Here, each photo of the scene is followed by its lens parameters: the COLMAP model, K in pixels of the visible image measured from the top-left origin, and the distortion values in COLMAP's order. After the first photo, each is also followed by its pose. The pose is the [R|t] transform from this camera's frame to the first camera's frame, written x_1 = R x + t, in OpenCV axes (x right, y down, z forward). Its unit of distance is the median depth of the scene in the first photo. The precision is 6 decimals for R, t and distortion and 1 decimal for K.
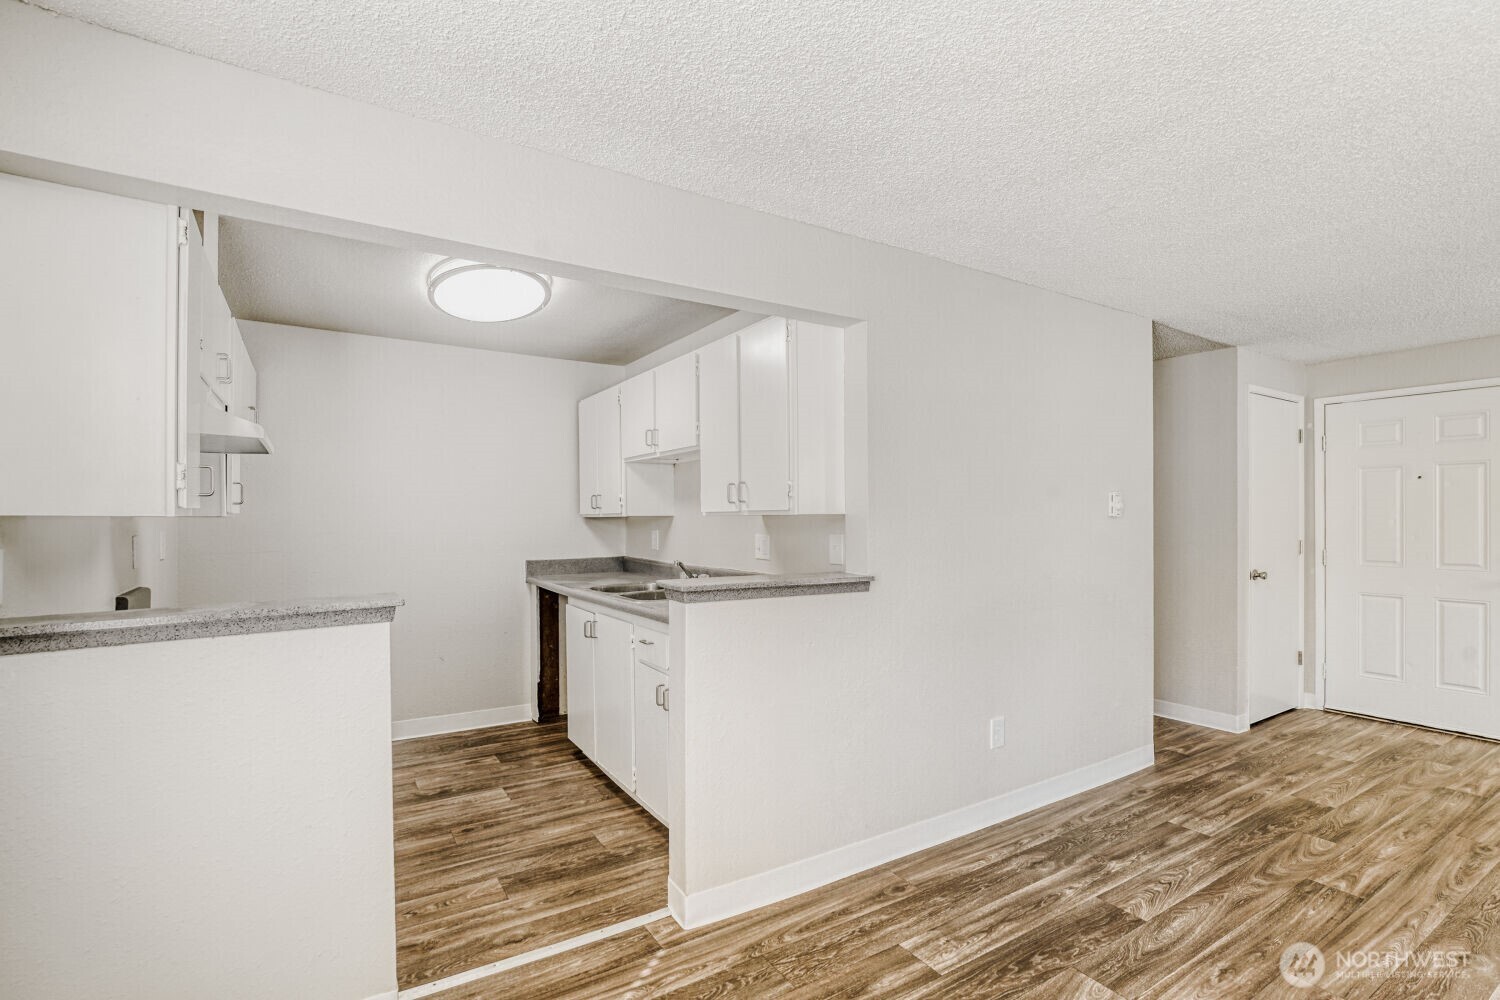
lens RADIAL K [[654.0, 0, 819.4], [0, 654.0, 532.6], [0, 0, 1]] dist [-0.001988, -0.000086]
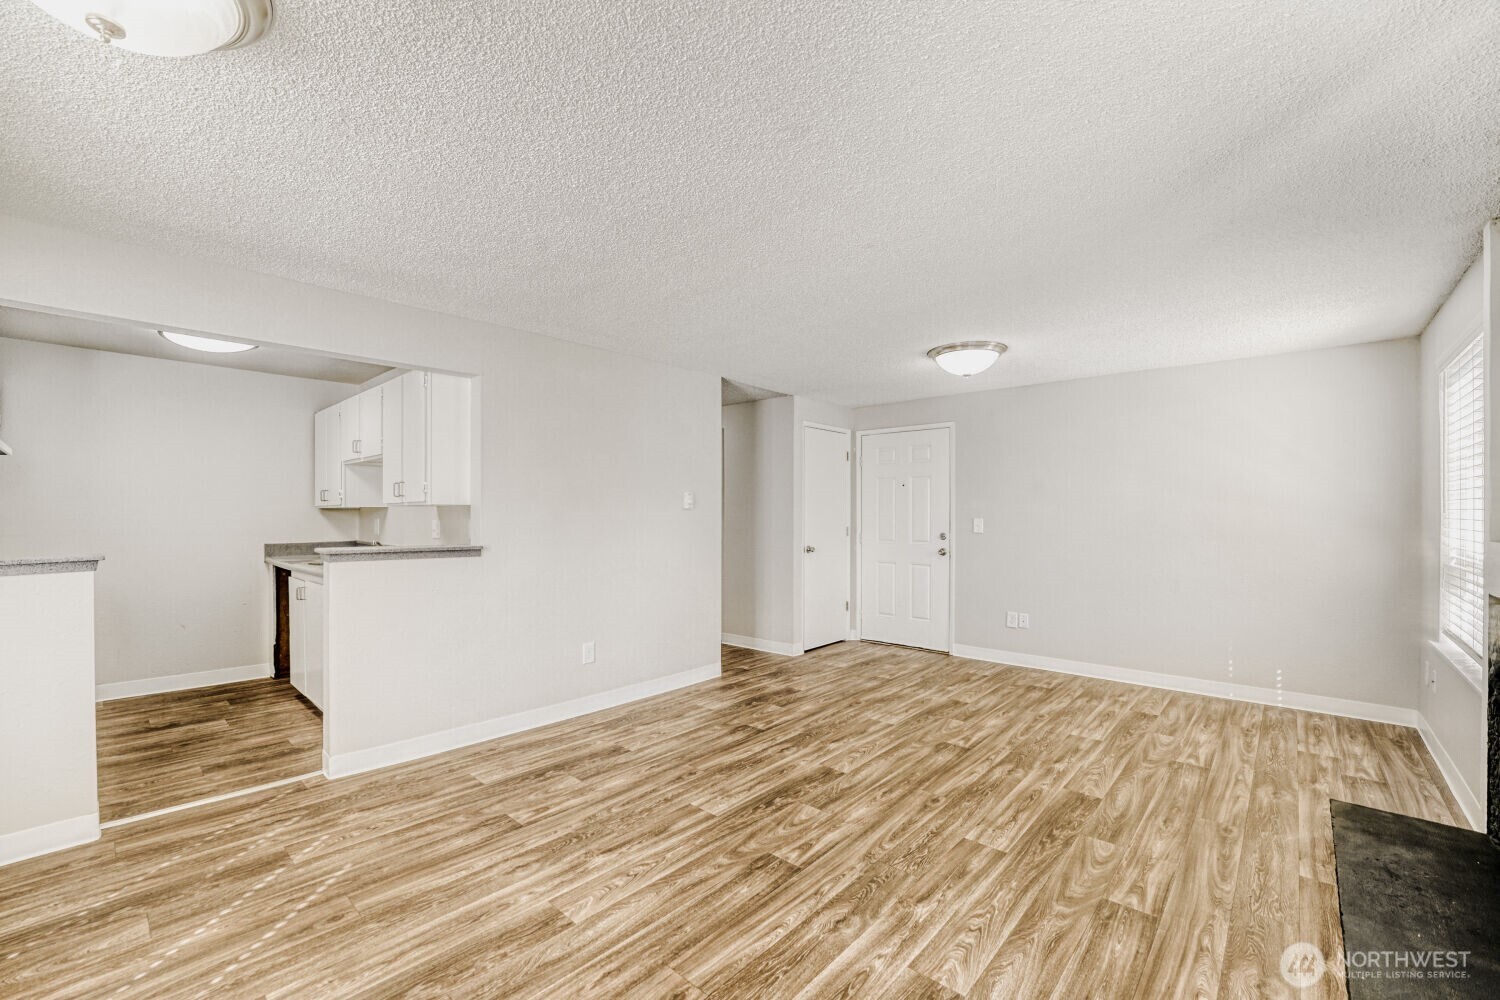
lens RADIAL K [[598.3, 0, 756.4], [0, 598.3, 522.9], [0, 0, 1]] dist [-0.020556, 0.000484]
pose [[0.980665, 0.002106, 0.195684, 0.299869], [-0.000157, 0.999950, -0.009972, 0.019168], [-0.195696, 0.009749, 0.980616, -0.320914]]
